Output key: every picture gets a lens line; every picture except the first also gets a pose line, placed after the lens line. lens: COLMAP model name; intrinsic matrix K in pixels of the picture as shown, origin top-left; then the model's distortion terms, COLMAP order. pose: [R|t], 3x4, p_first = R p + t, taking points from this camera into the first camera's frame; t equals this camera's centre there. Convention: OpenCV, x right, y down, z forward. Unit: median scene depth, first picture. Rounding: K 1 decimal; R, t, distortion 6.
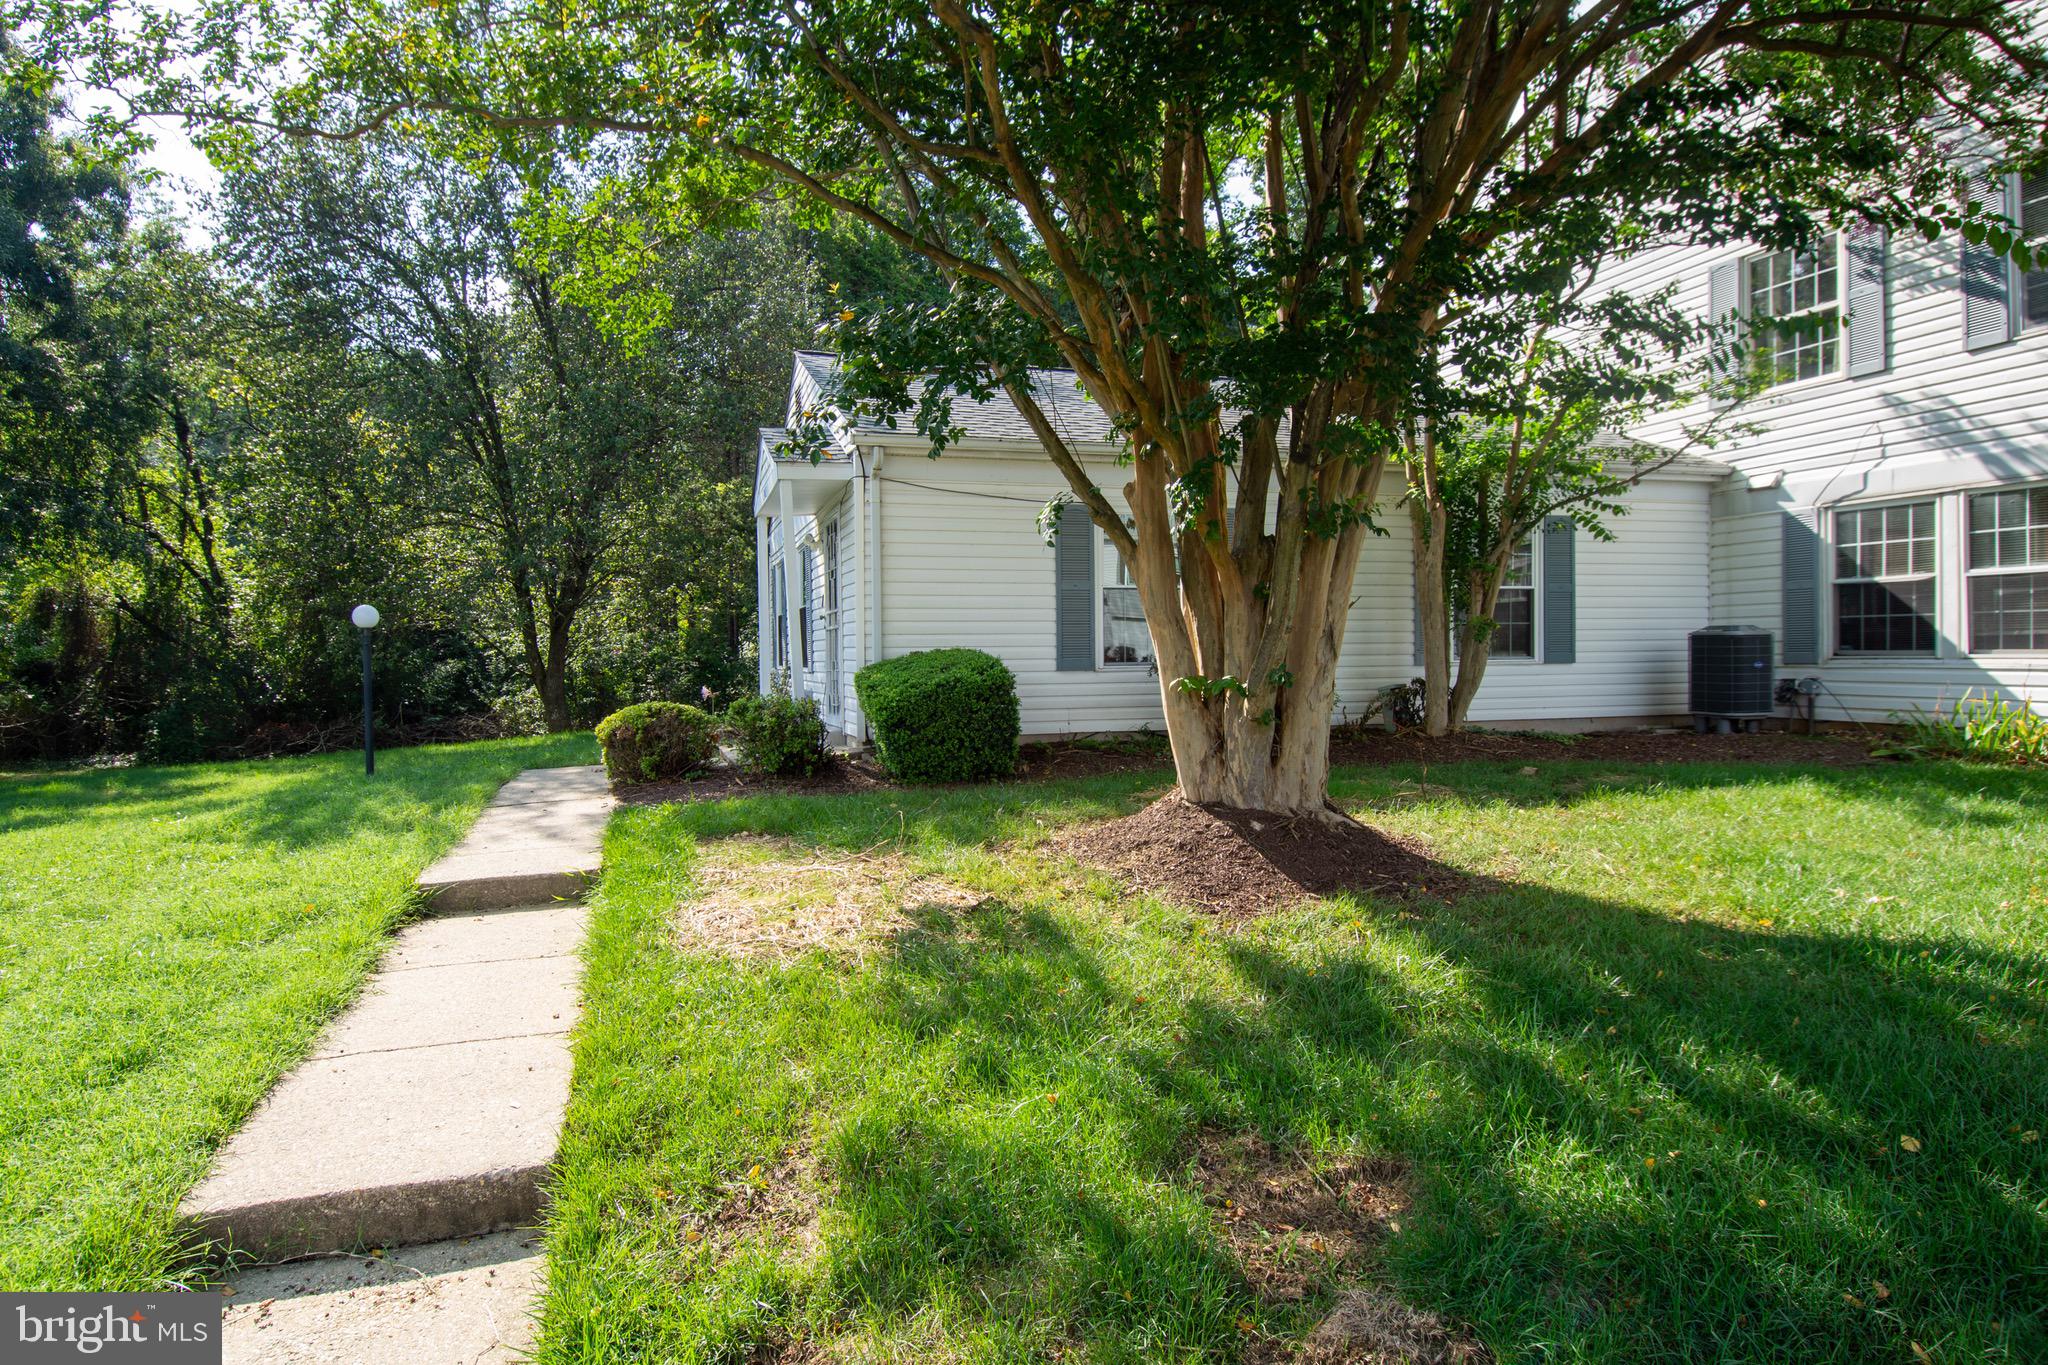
lens RADIAL K [[1058.1, 0, 1027.9], [0, 1058.1, 672.4], [0, 0, 1]] dist [0.053587, -0.058677]
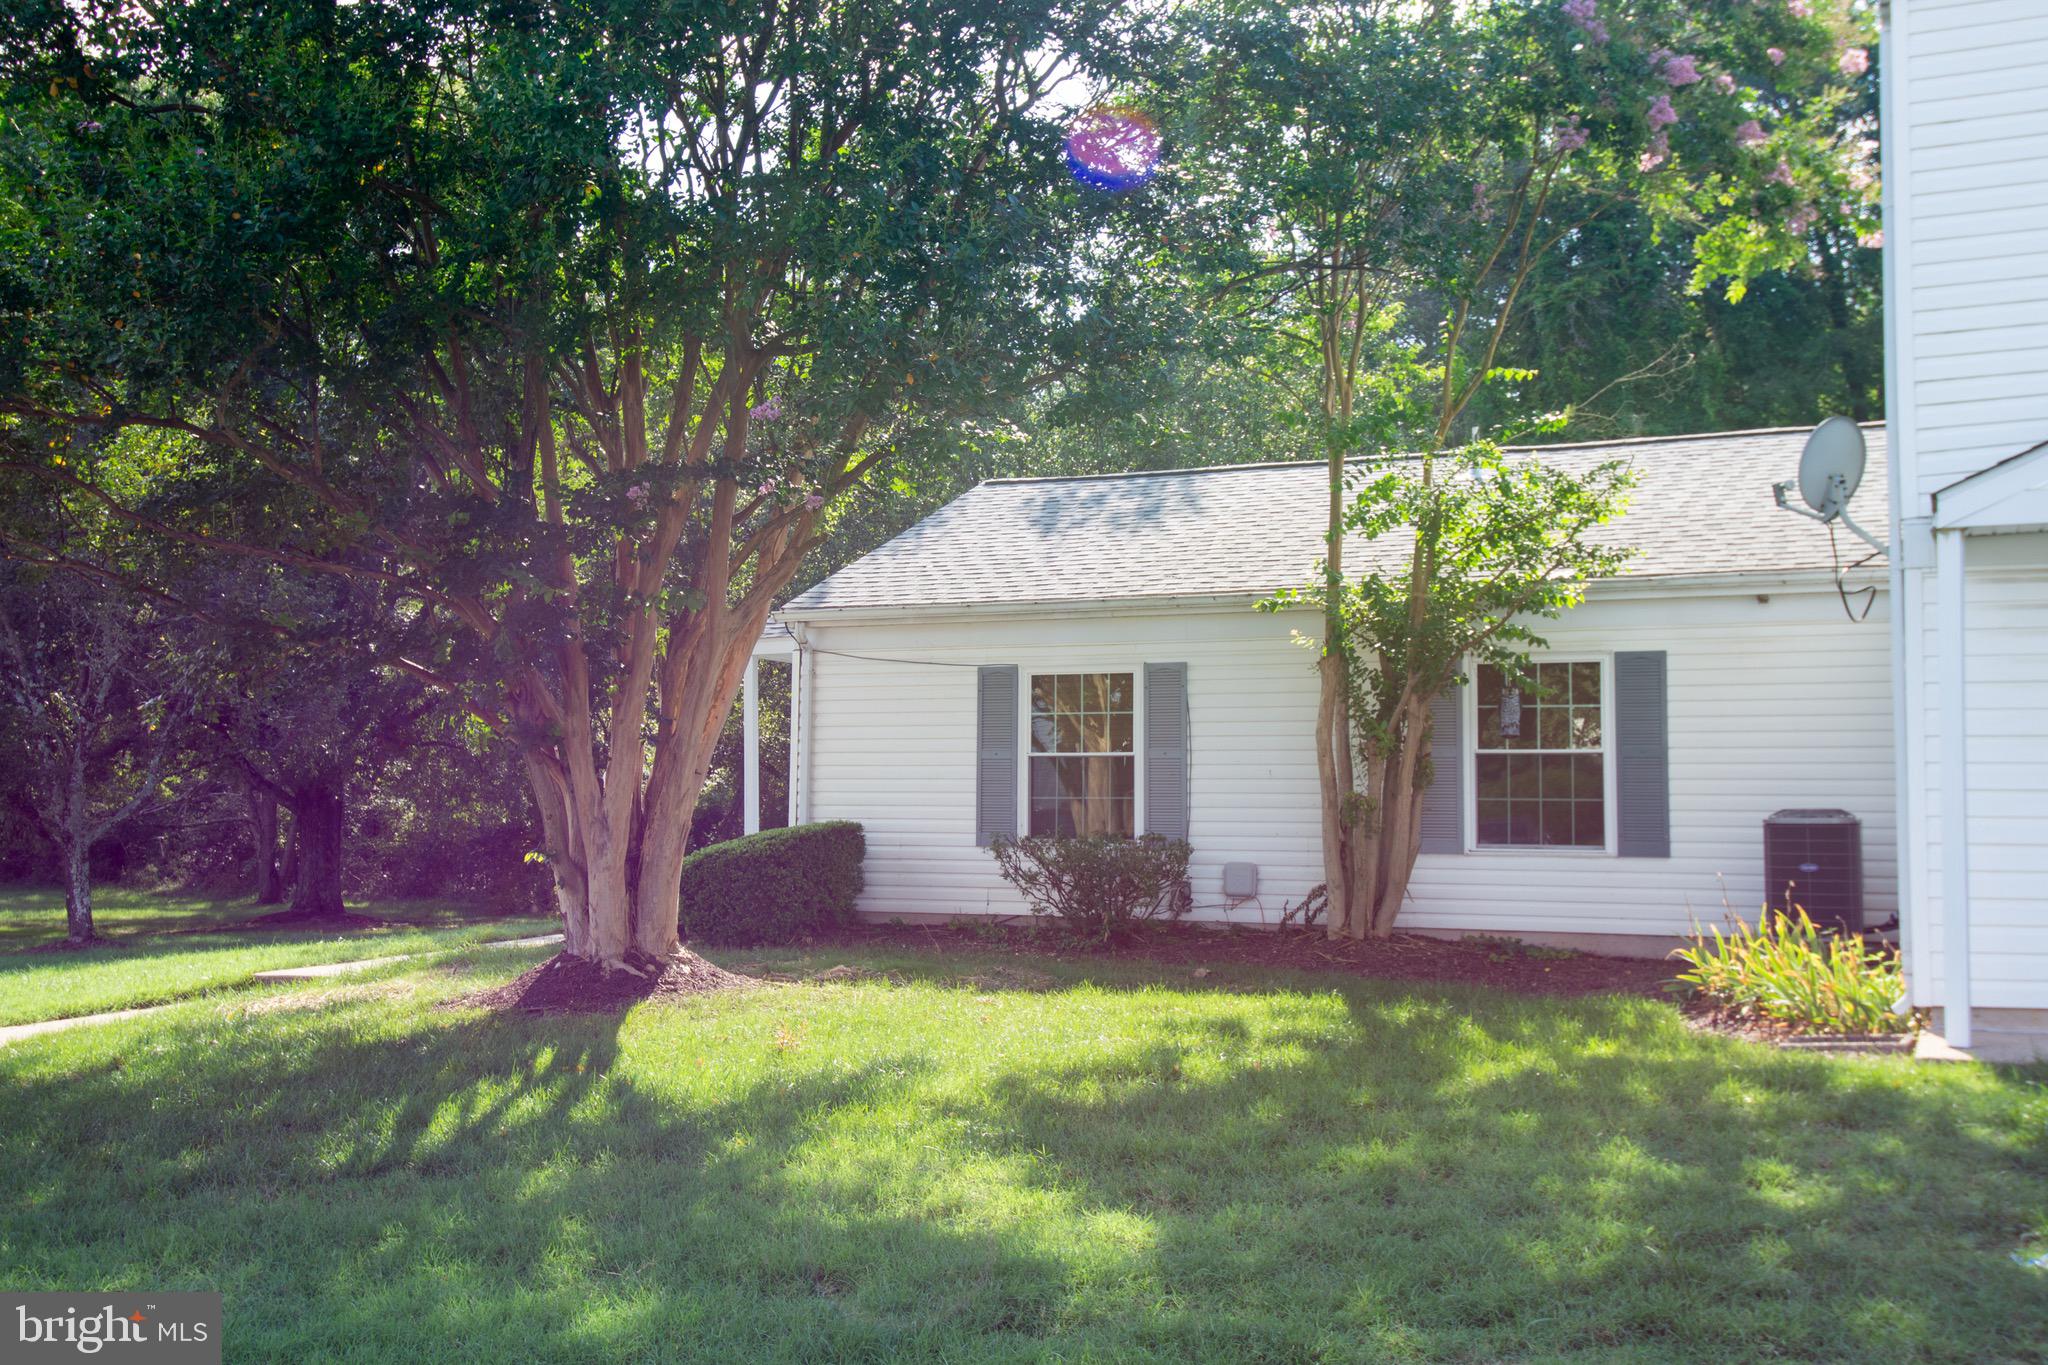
lens RADIAL K [[2064.7, 0, 1024.0], [0, 2064.7, 682.5], [0, 0, 1]] dist [0.052040, -0.008679]
pose [[0.752051, -0.024564, -0.658647, 1.249852], [-0.022288, 0.997786, -0.062661, -0.031856], [0.658728, 0.061804, 0.749838, -0.337646]]
